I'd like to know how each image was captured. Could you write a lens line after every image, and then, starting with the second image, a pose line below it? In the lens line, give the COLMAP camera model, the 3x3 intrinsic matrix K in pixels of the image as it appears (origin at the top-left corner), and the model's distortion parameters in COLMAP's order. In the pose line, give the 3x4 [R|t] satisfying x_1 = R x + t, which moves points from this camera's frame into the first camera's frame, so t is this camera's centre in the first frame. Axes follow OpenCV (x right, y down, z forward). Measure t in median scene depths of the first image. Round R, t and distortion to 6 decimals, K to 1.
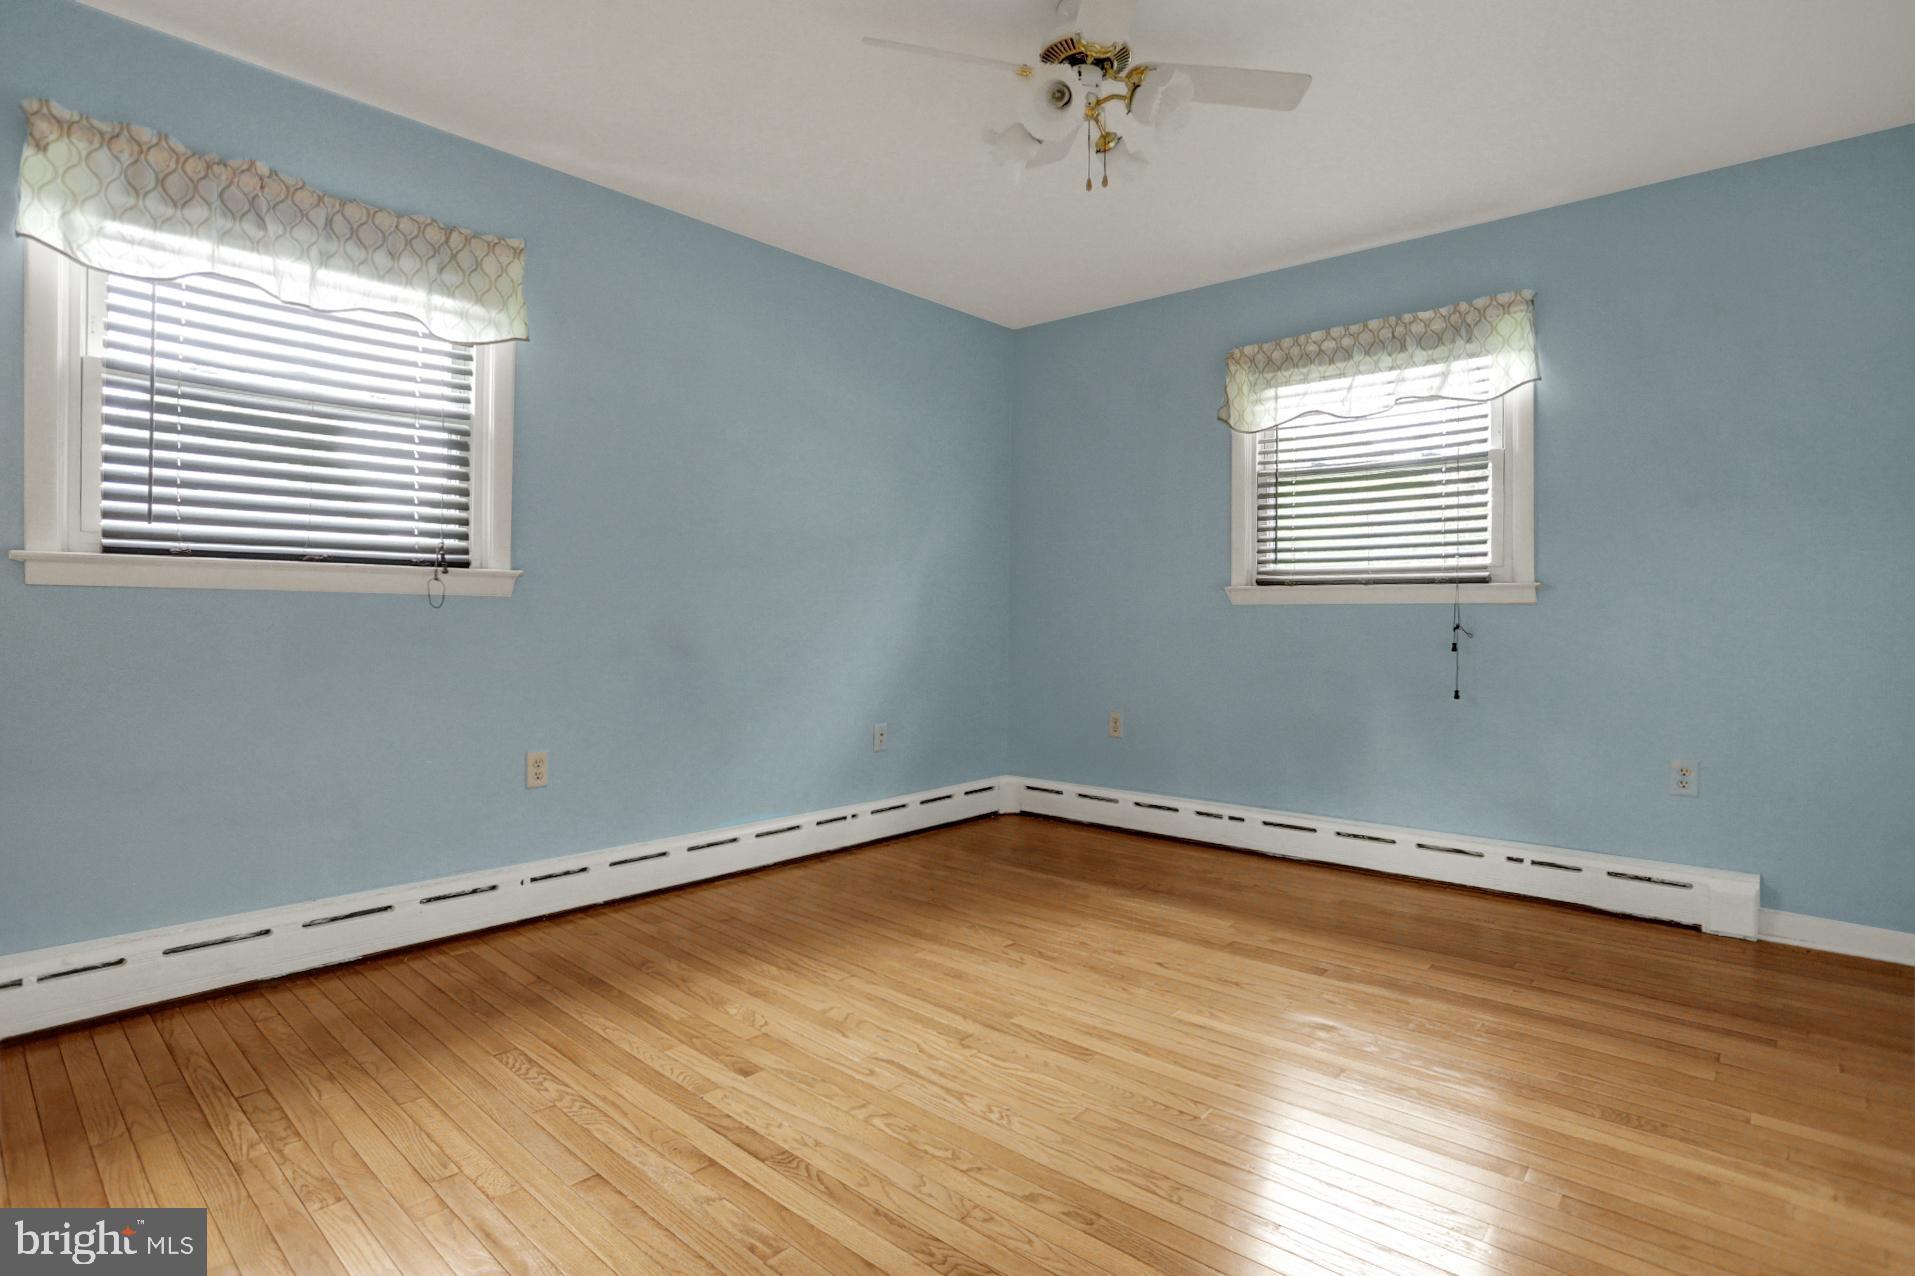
lens RADIAL K [[960.1, 0, 954.8], [0, 960.1, 619.5], [0, 0, 1]] dist [-0.075186, 0.033019]
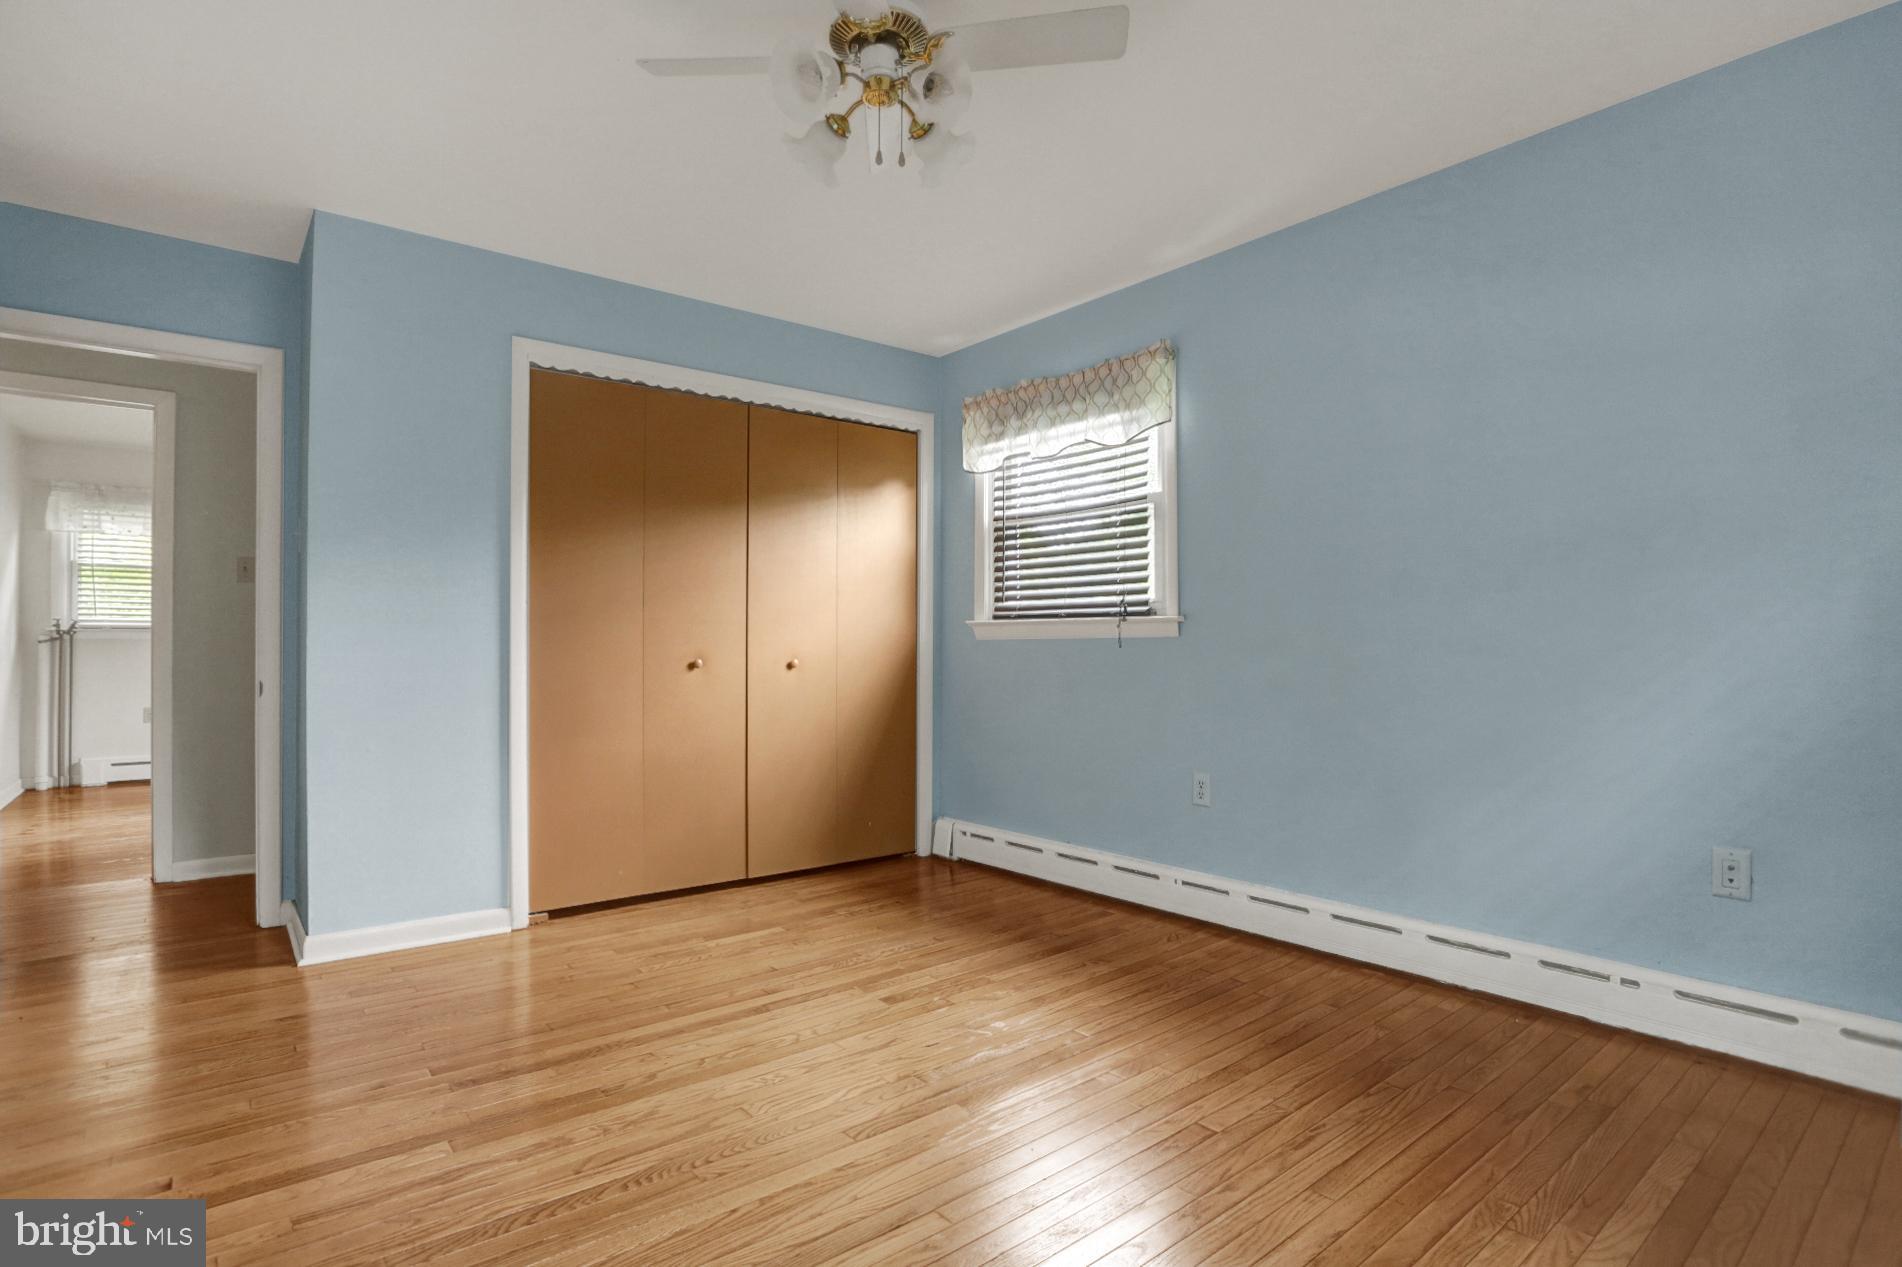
lens RADIAL K [[942.4, 0, 914.4], [0, 942.4, 637.5], [0, 0, 1]] dist [-0.073622, 0.032757]
pose [[-0.171419, -0.013042, -0.985112, 0.870083], [-0.004764, 0.999912, -0.012409, -0.010343], [0.985187, 0.002566, -0.171466, 1.024229]]
